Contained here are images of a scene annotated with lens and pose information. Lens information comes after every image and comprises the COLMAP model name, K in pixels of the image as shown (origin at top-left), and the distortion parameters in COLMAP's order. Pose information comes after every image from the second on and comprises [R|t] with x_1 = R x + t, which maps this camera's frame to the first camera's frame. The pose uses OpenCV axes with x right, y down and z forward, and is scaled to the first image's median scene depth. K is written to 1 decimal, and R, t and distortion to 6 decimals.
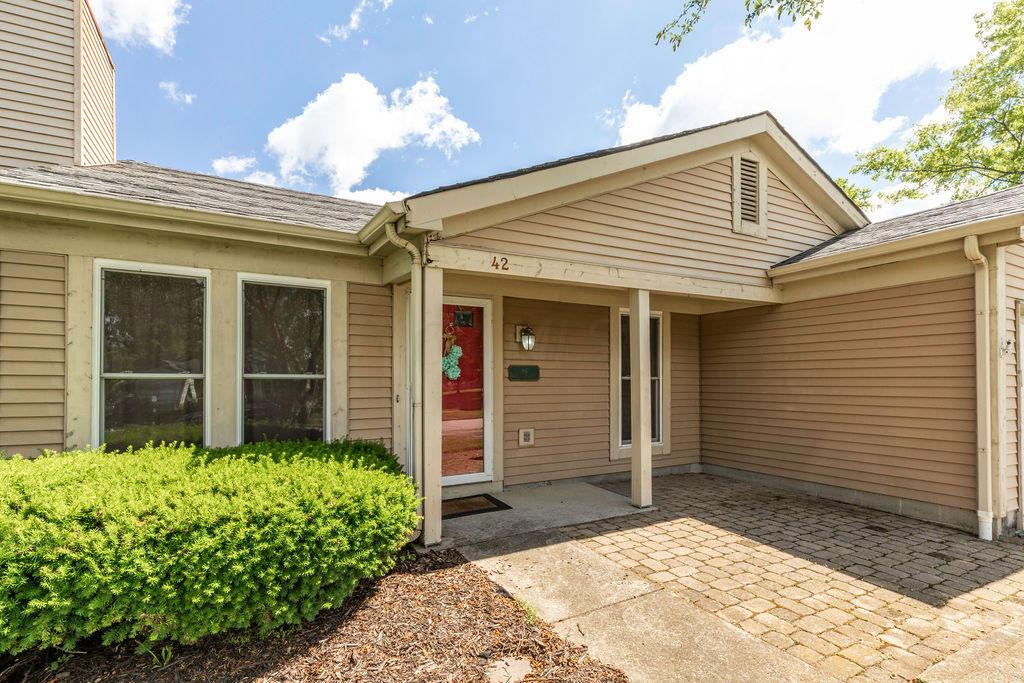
lens RADIAL K [[503.5, 0, 539.2], [0, 503.5, 377.8], [0, 0, 1]] dist [-0.000668, 0.000229]
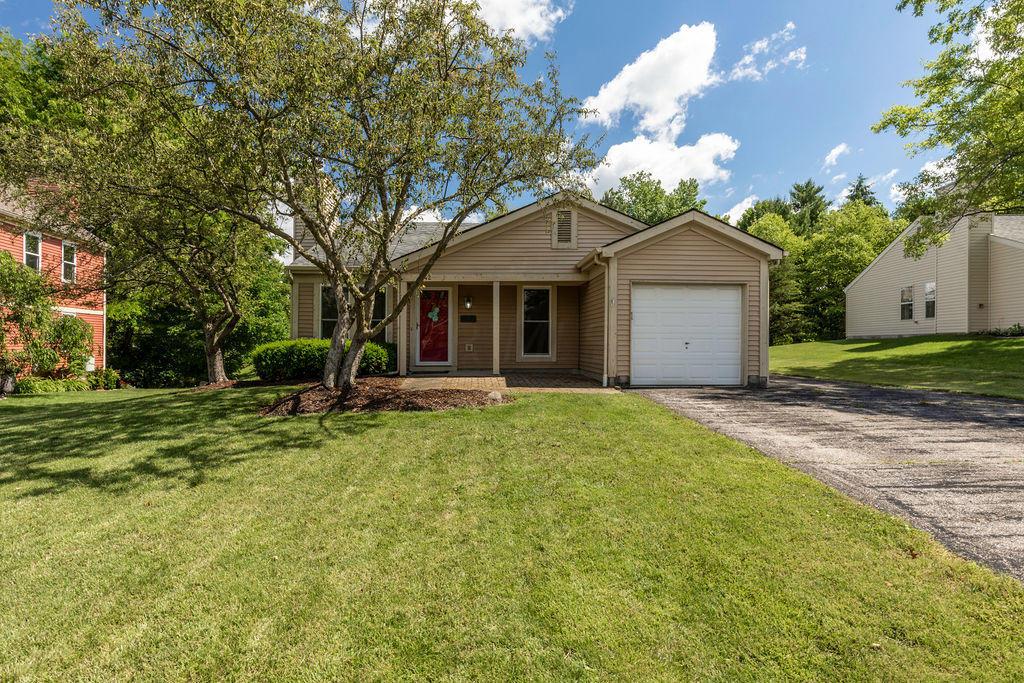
lens RADIAL K [[585.5, 0, 502.2], [0, 585.5, 340.6], [0, 0, 1]] dist [-0.001293, 0.000561]
pose [[0.888754, 0.000426, -0.458384, 1.407197], [-0.000203, 1.000000, 0.000536, 0.093160], [0.458384, -0.000384, 0.888754, -1.329251]]
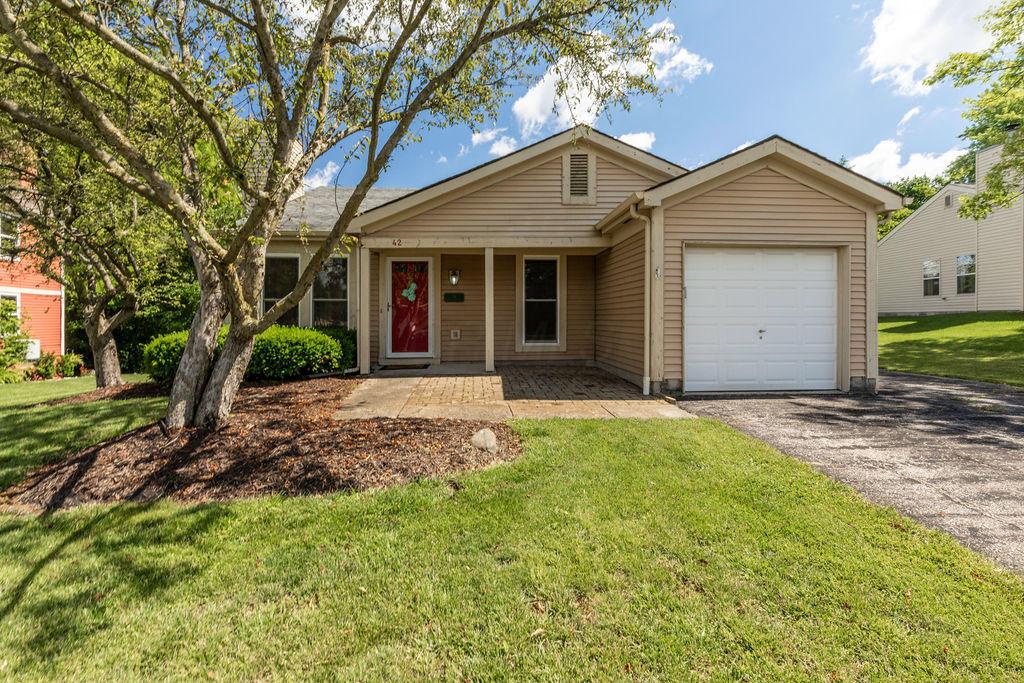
lens RADIAL K [[502.6, 0, 504.1], [0, 502.6, 315.7], [0, 0, 1]] dist [0.002553, 0.000013]
pose [[0.894955, -0.004594, -0.446132, 0.986155], [0.005275, 0.999986, 0.000285, 0.058682], [0.446125, -0.002609, 0.894967, -0.514957]]
